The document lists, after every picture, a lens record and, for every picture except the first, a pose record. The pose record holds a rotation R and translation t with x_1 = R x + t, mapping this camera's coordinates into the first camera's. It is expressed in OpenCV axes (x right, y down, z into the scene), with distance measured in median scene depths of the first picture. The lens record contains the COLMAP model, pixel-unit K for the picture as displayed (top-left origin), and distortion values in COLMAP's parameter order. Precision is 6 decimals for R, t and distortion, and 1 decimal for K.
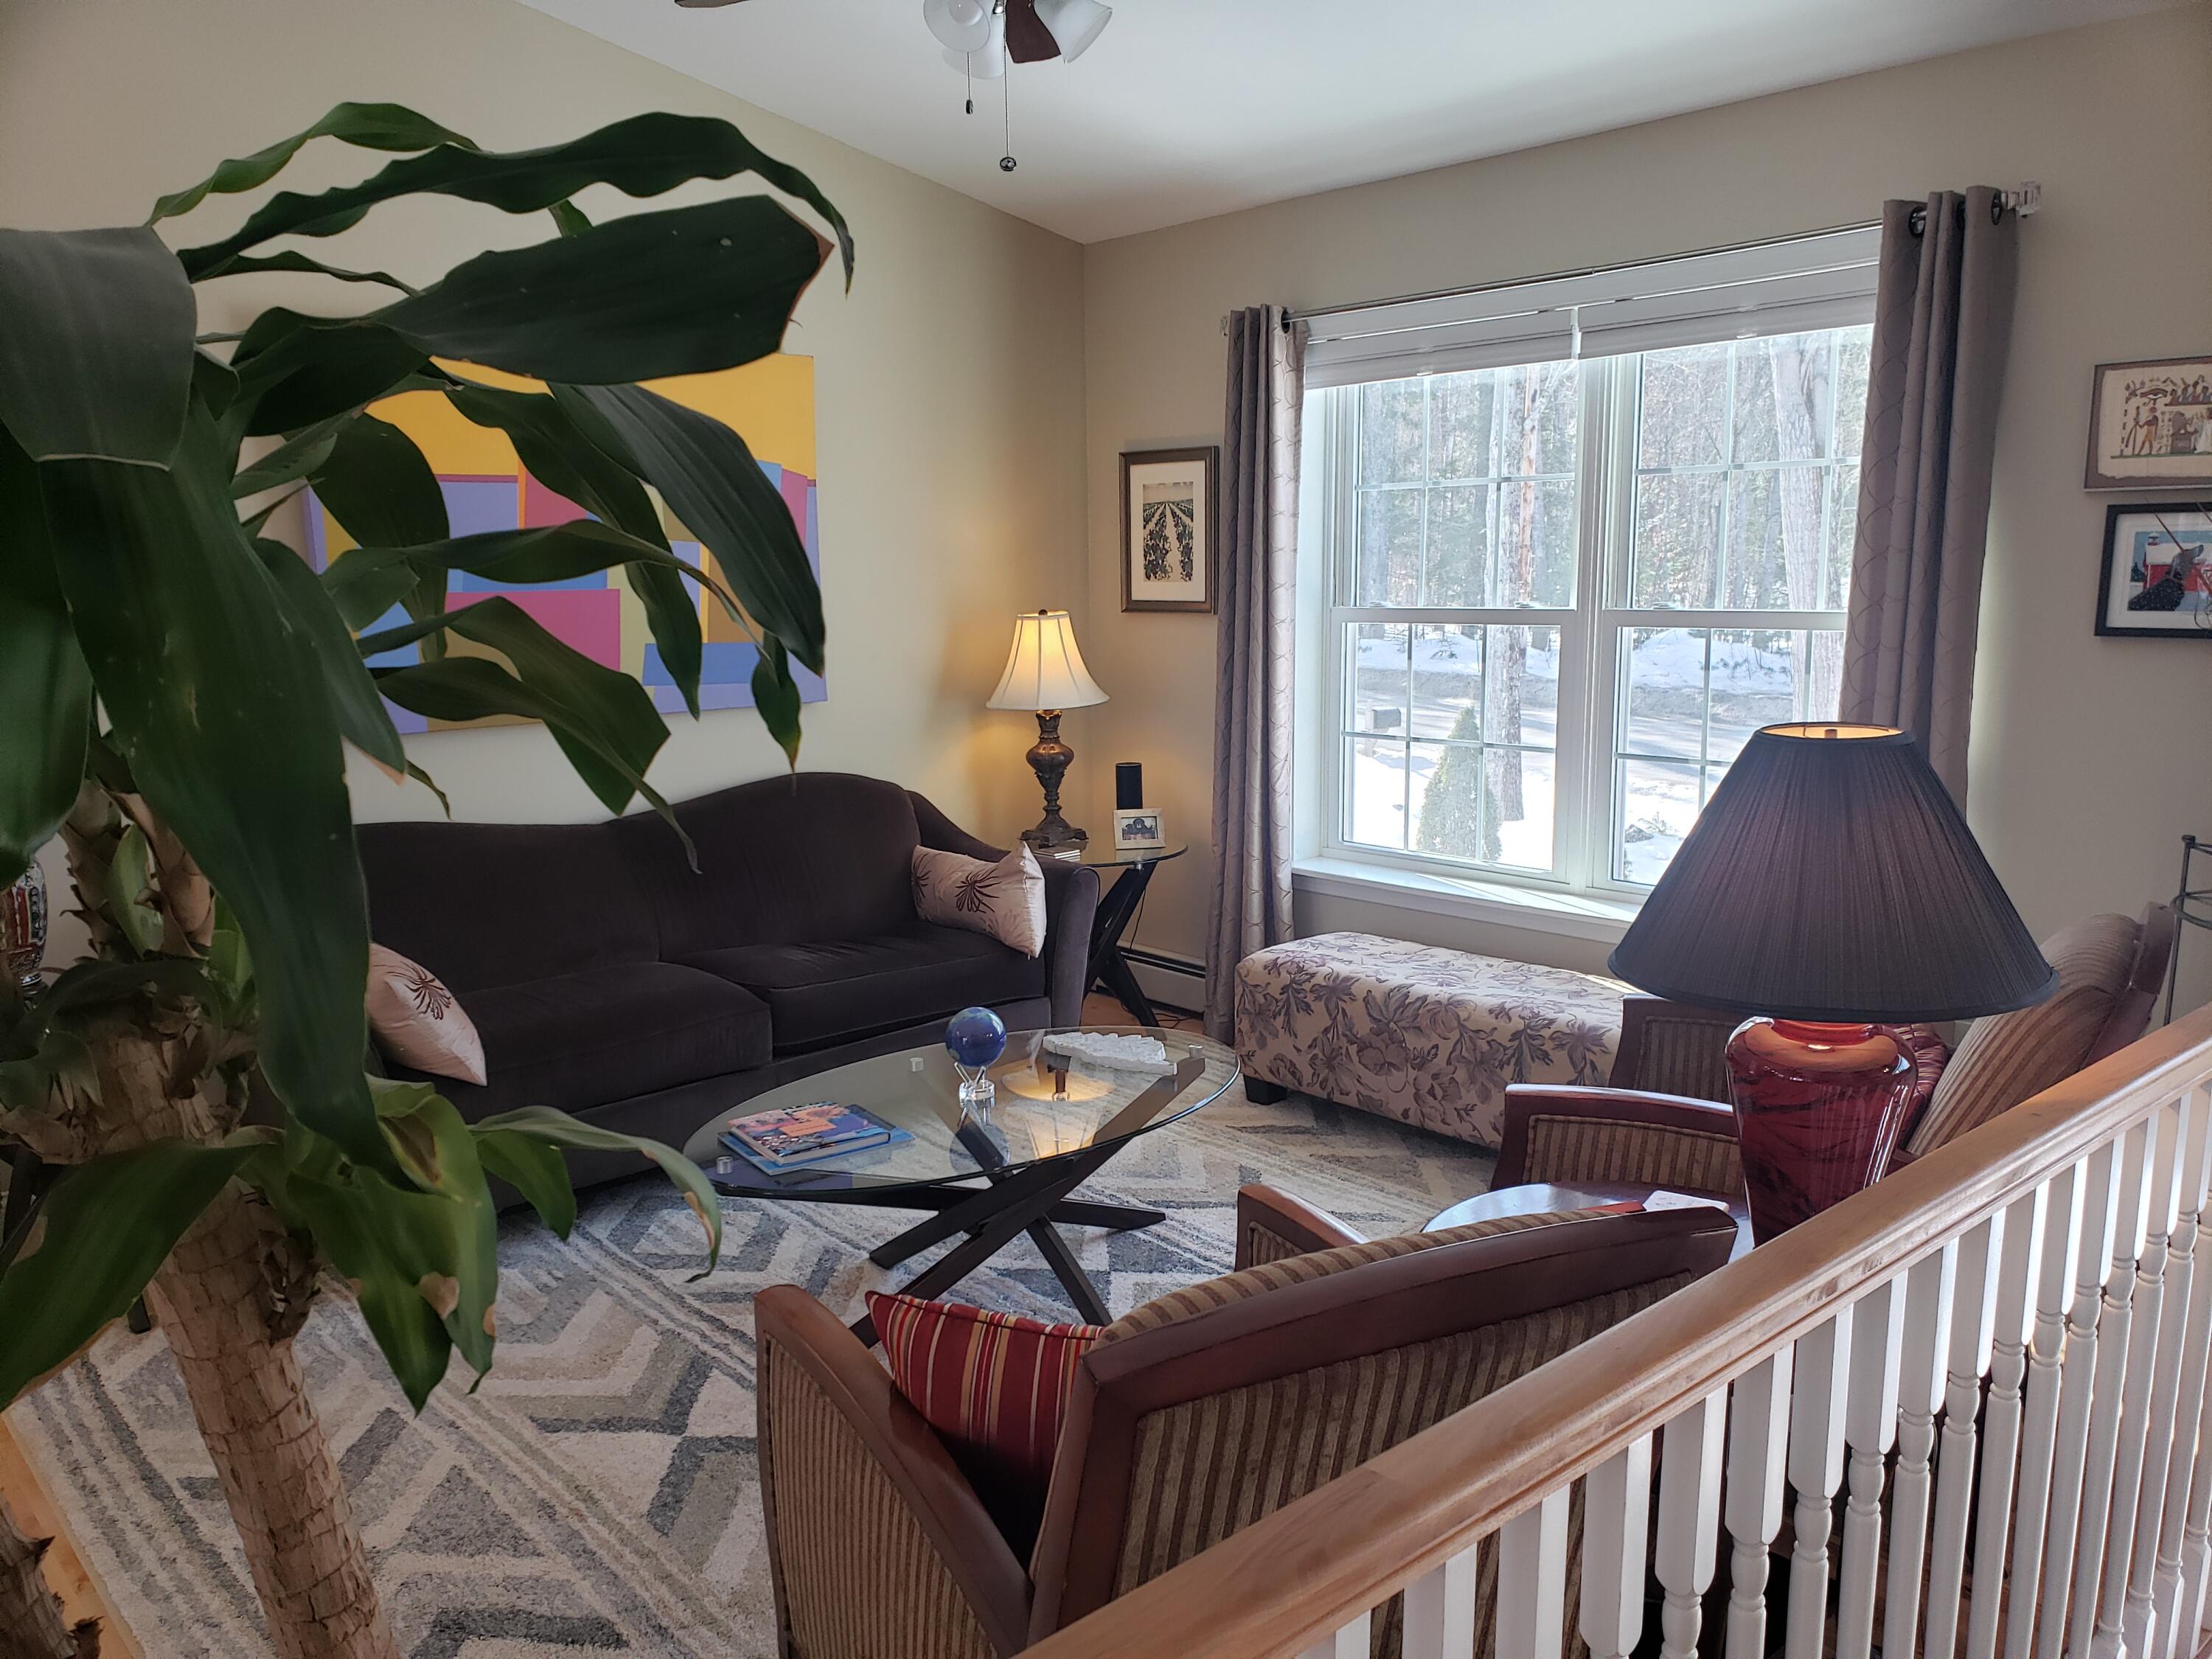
lens RADIAL K [[1677.8, 0, 1109.6], [0, 1677.8, 833.5], [0, 0, 1]] dist [0.038118, -0.032141]
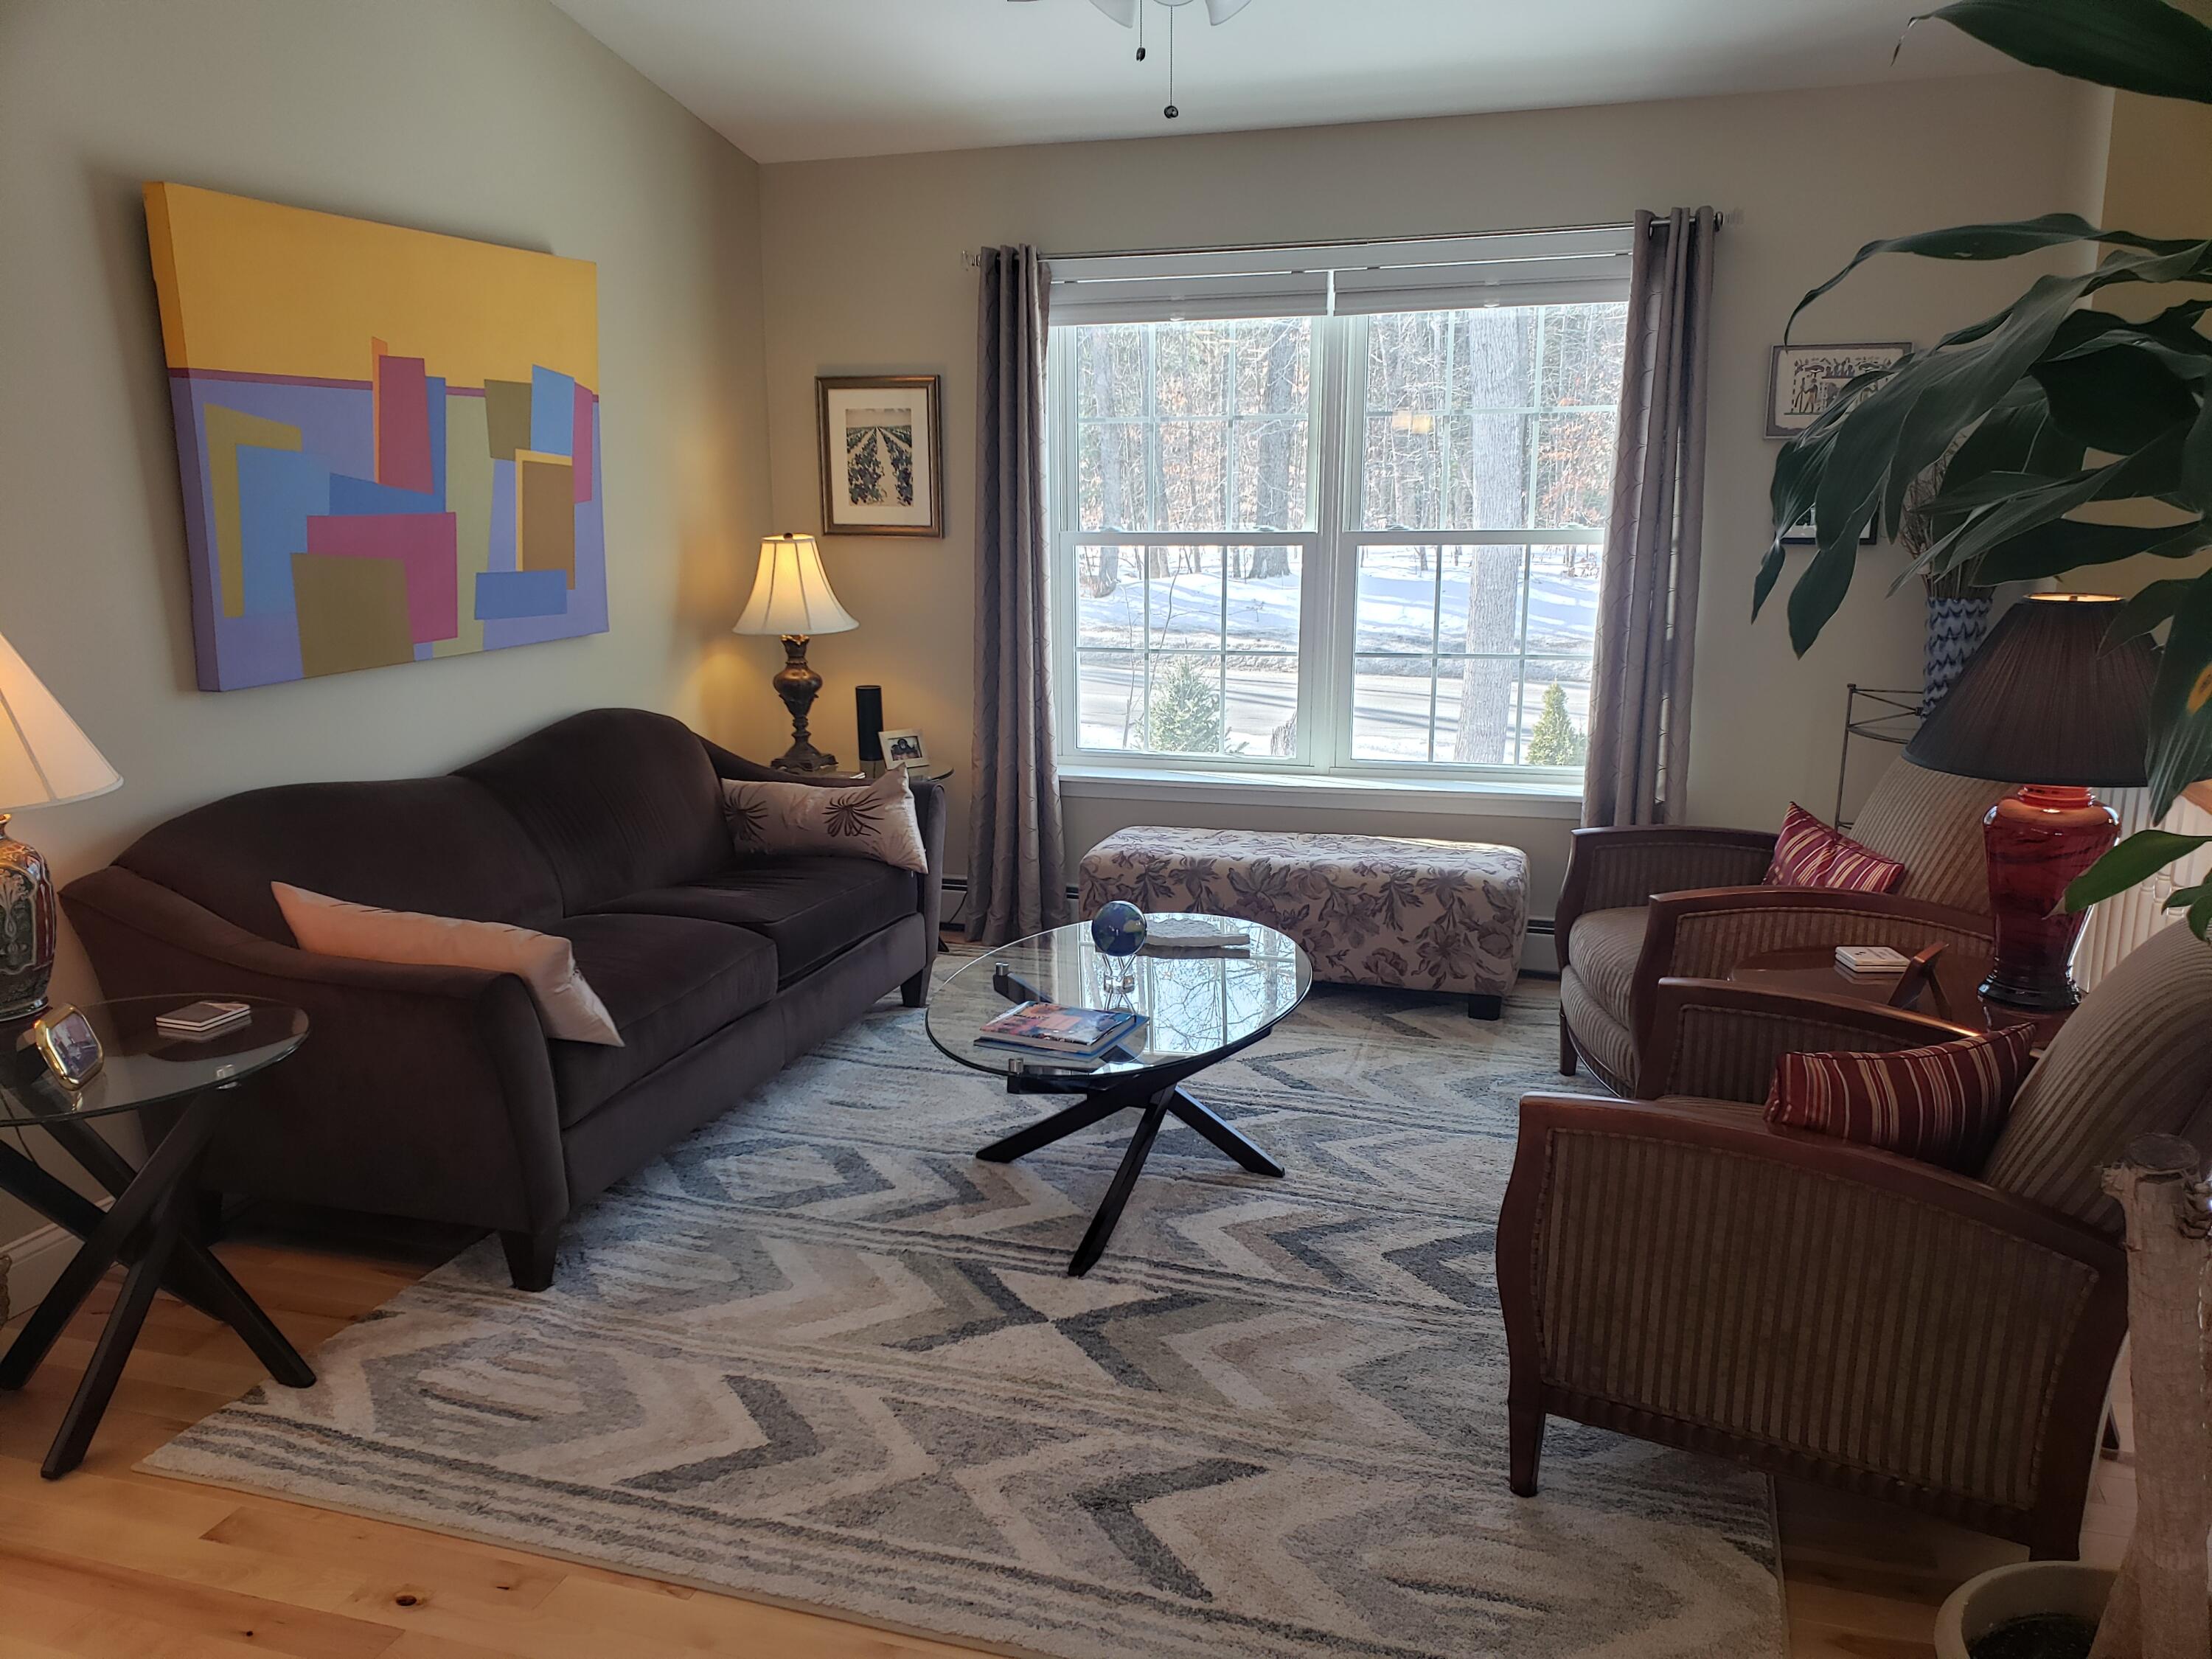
lens RADIAL K [[1677.8, 0, 1098.5], [0, 1677.8, 818.4], [0, 0, 1]] dist [0.038118, -0.032141]
pose [[0.872238, -0.086671, 0.481341, -0.454104], [0.072316, 0.996210, 0.048336, -0.000780], [-0.483706, -0.007352, 0.875199, 0.049996]]
